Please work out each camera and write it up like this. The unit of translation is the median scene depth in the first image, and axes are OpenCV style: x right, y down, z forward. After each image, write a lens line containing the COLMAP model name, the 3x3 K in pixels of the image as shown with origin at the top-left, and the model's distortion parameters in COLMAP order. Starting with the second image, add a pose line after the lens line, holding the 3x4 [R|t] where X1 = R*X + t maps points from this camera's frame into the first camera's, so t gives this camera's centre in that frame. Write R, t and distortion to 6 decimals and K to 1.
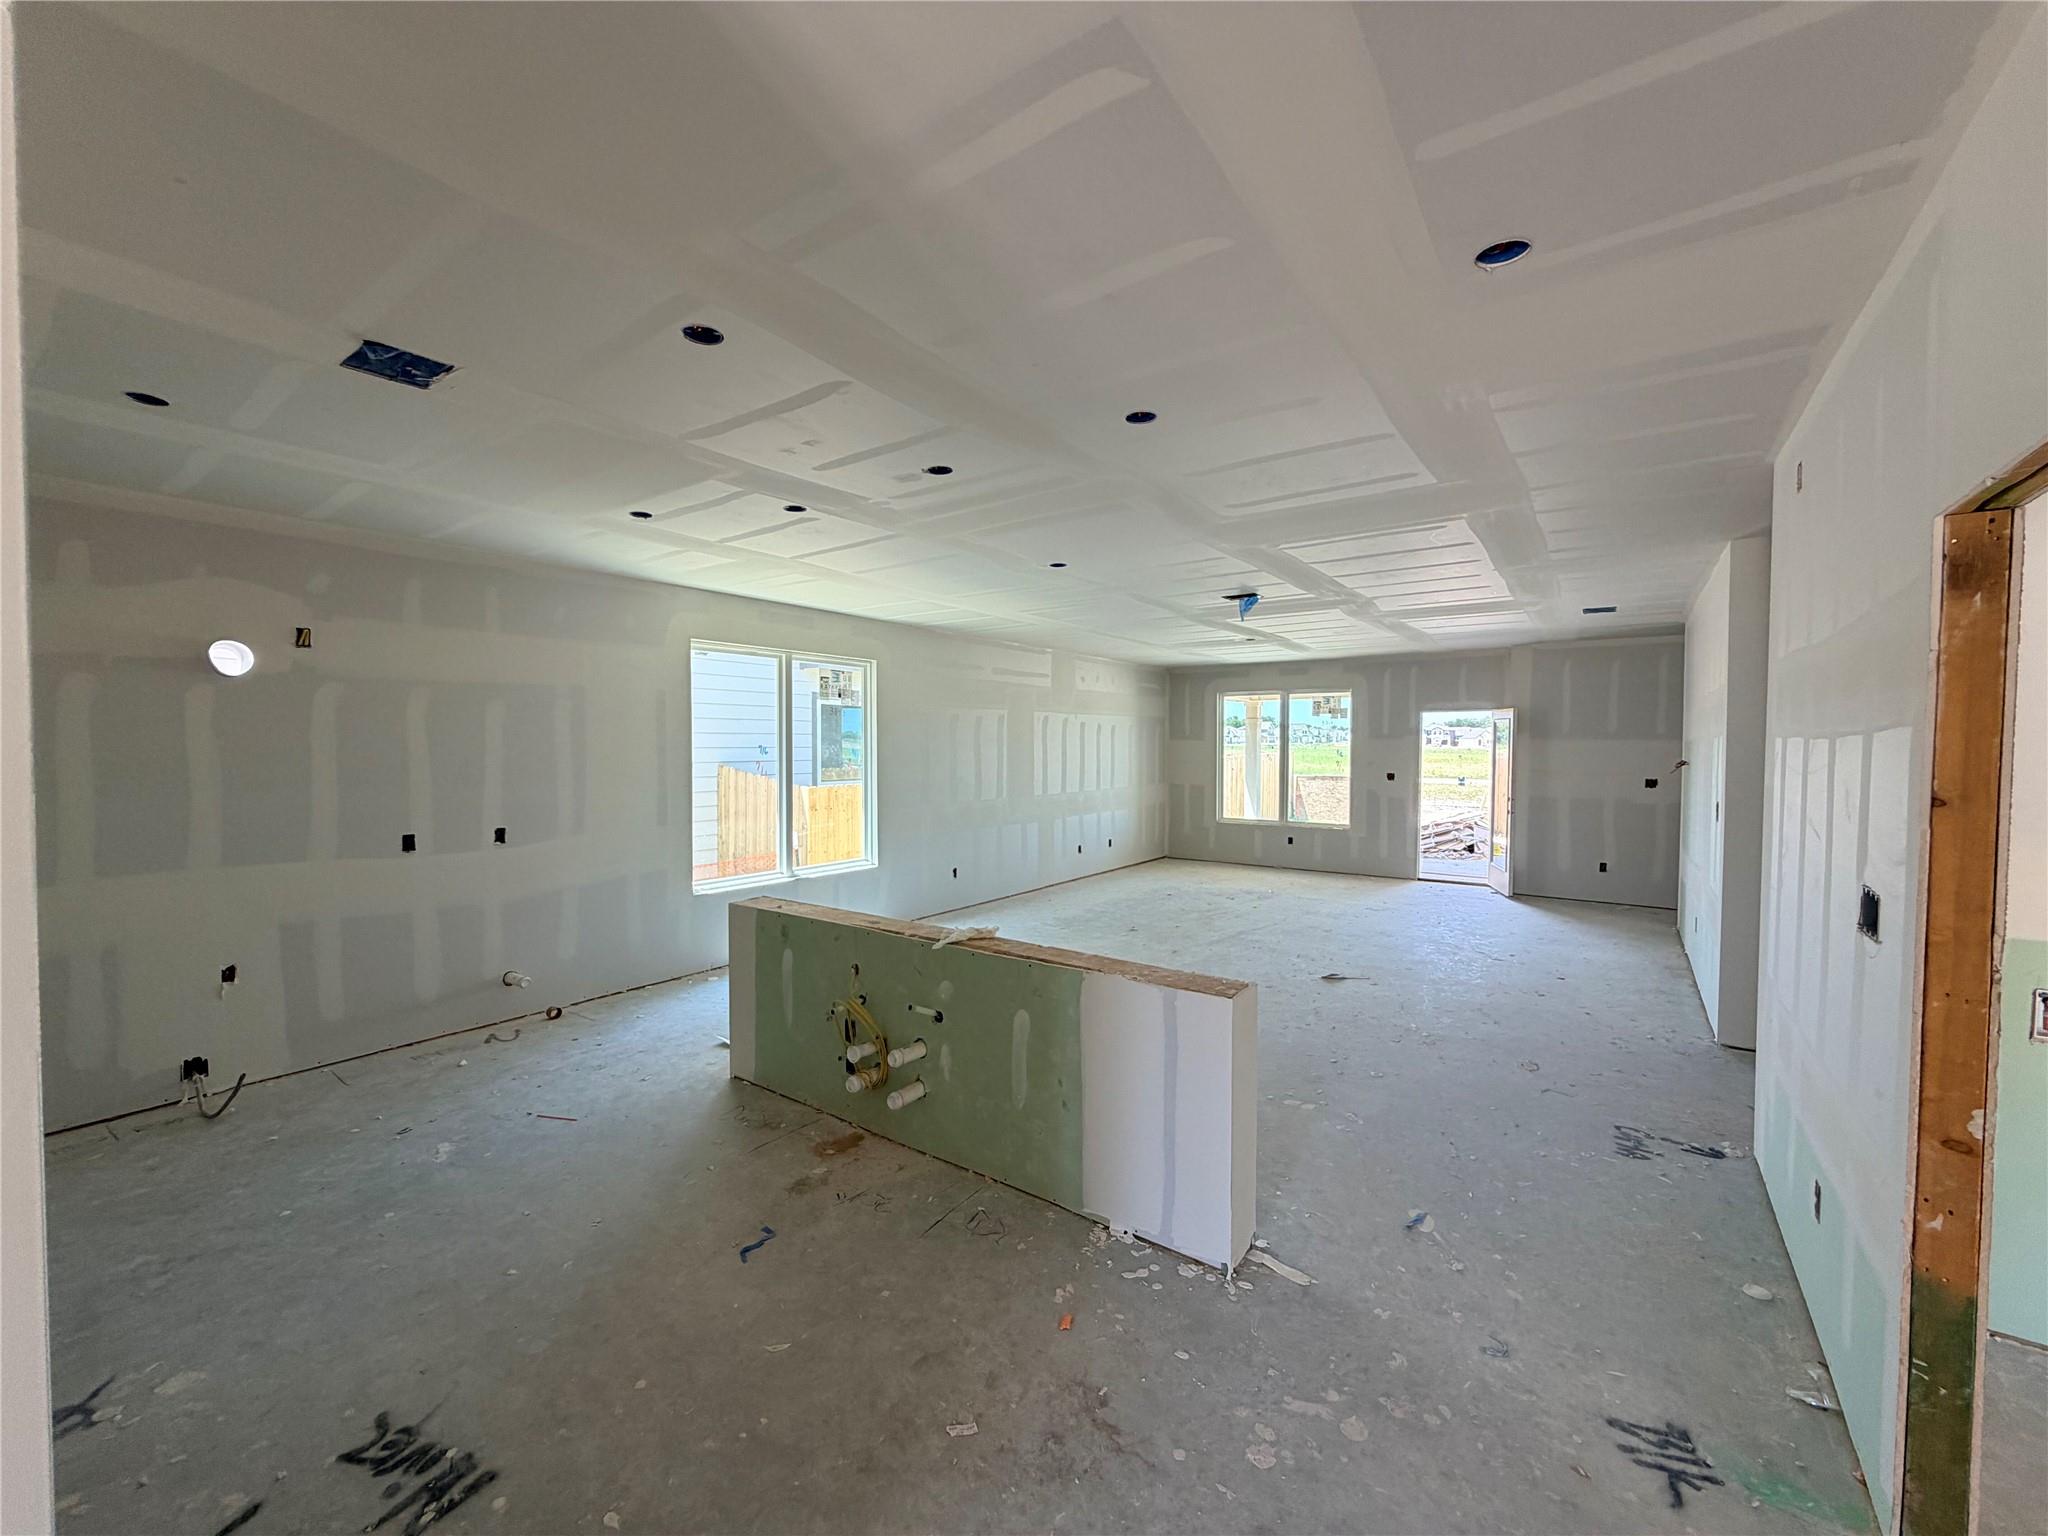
lens RADIAL K [[816.5, 0, 1021.8], [0, 816.5, 768.0], [0, 0, 1]] dist [0.000598, 0.000010]
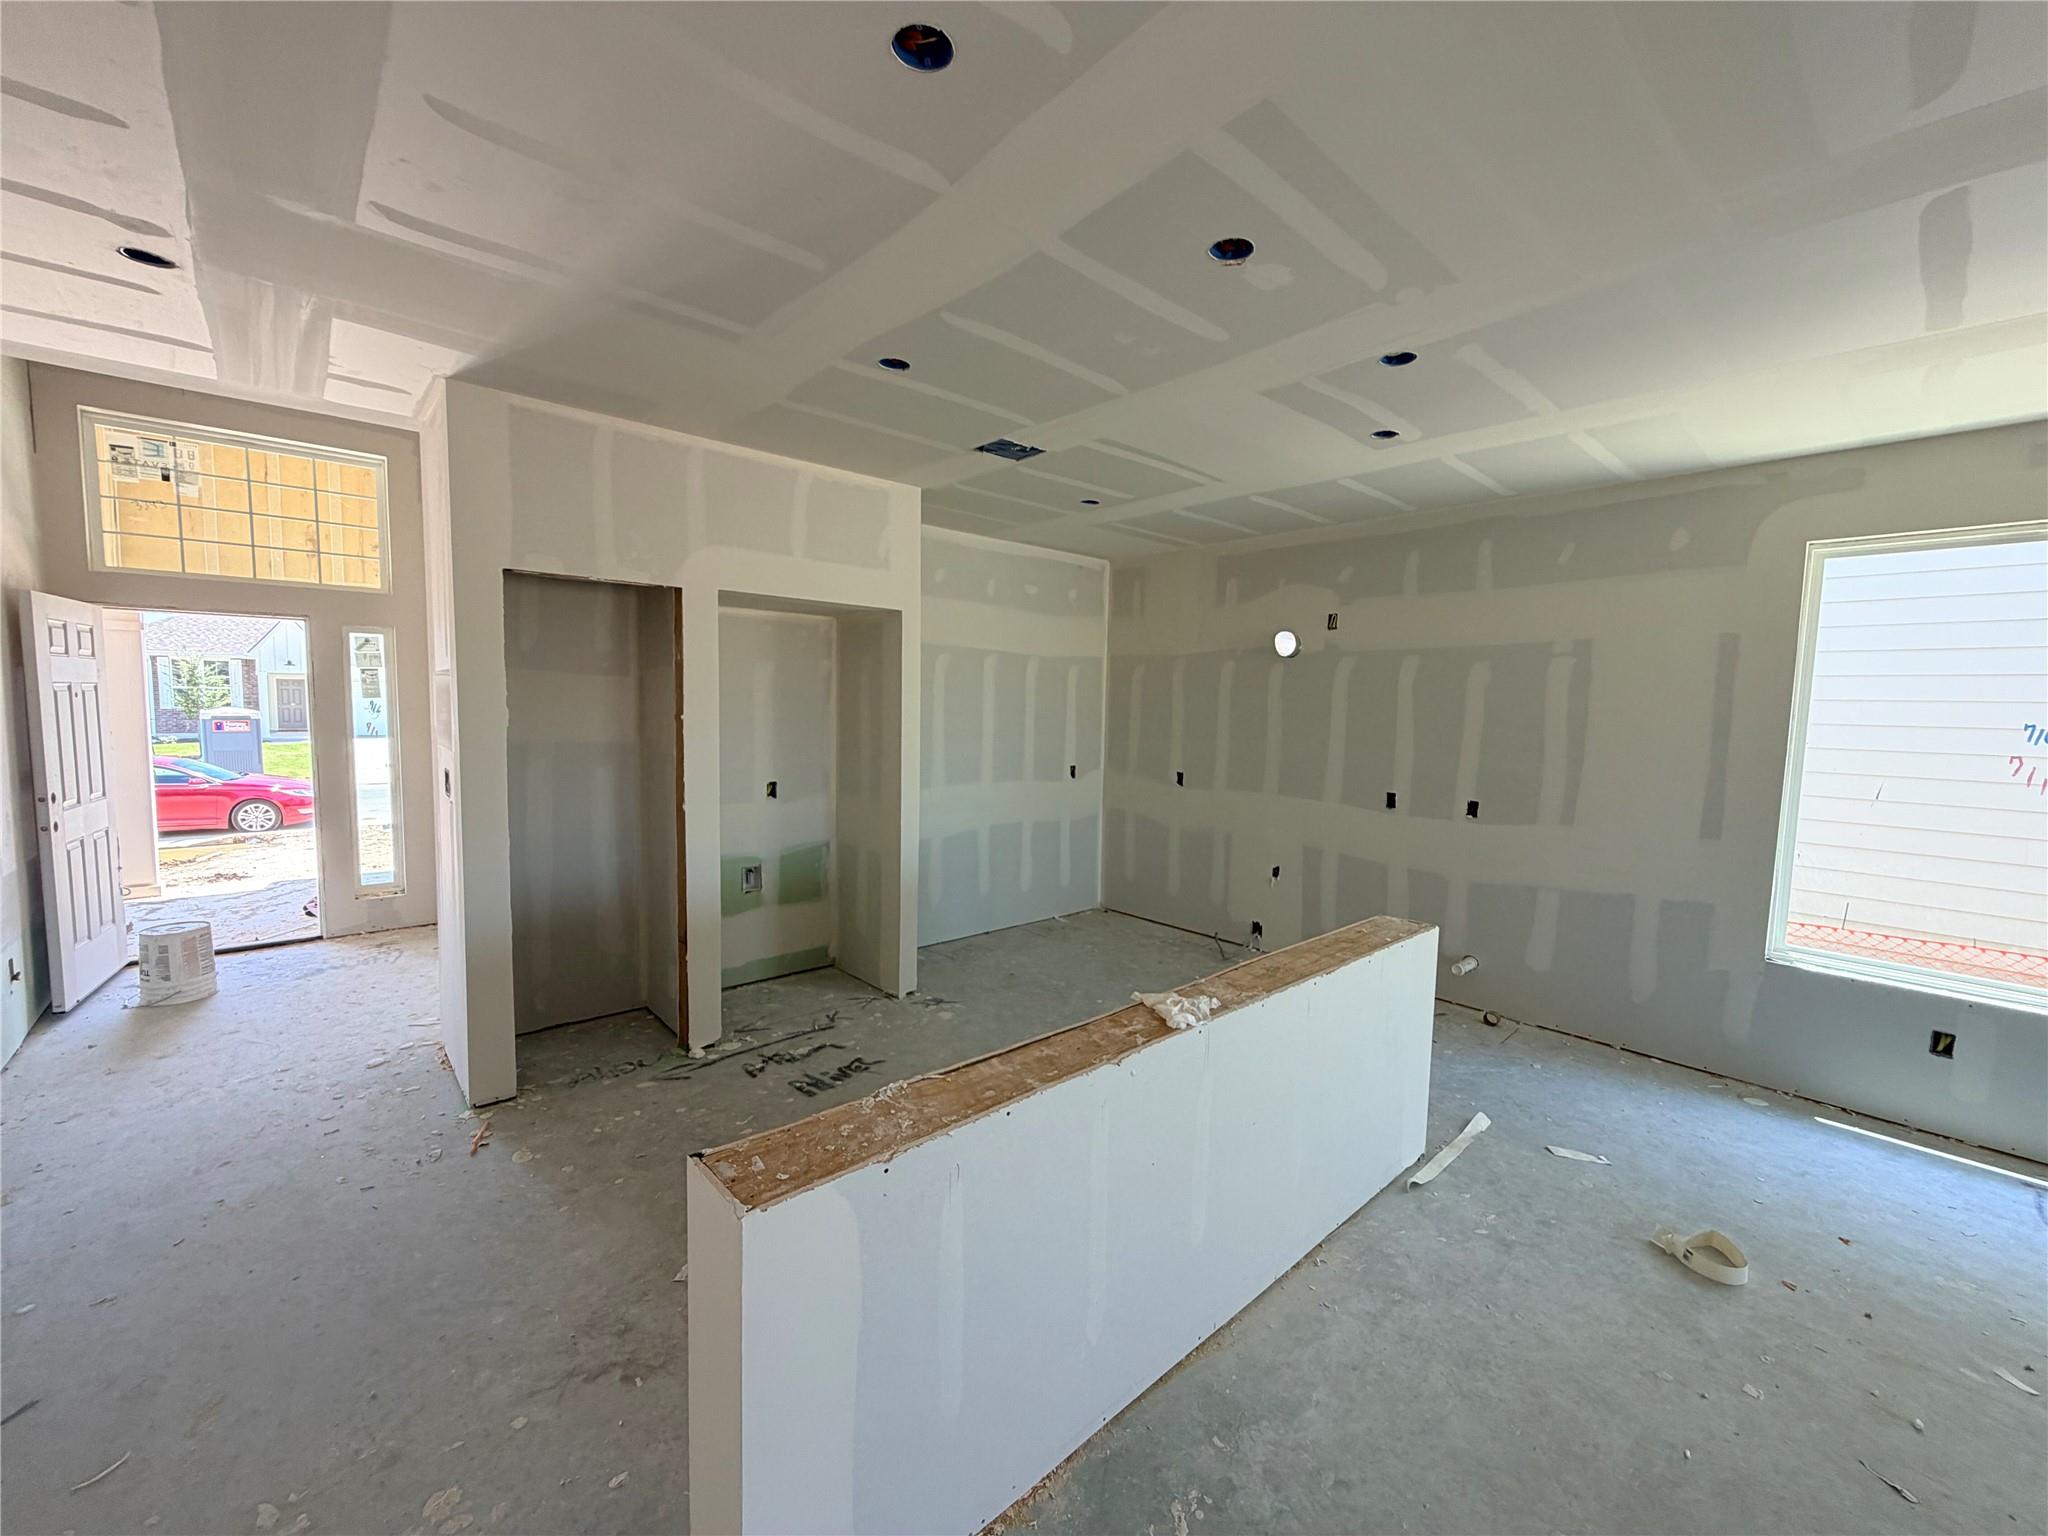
lens RADIAL K [[816.5, 0, 1017.1], [0, 816.5, 767.3], [0, 0, 1]] dist [0.000598, 0.000010]
pose [[-0.212350, 0.073315, -0.974440, 0.477654], [-0.051192, 0.994978, 0.086016, -0.023024], [0.975852, 0.068149, -0.207530, 0.862884]]
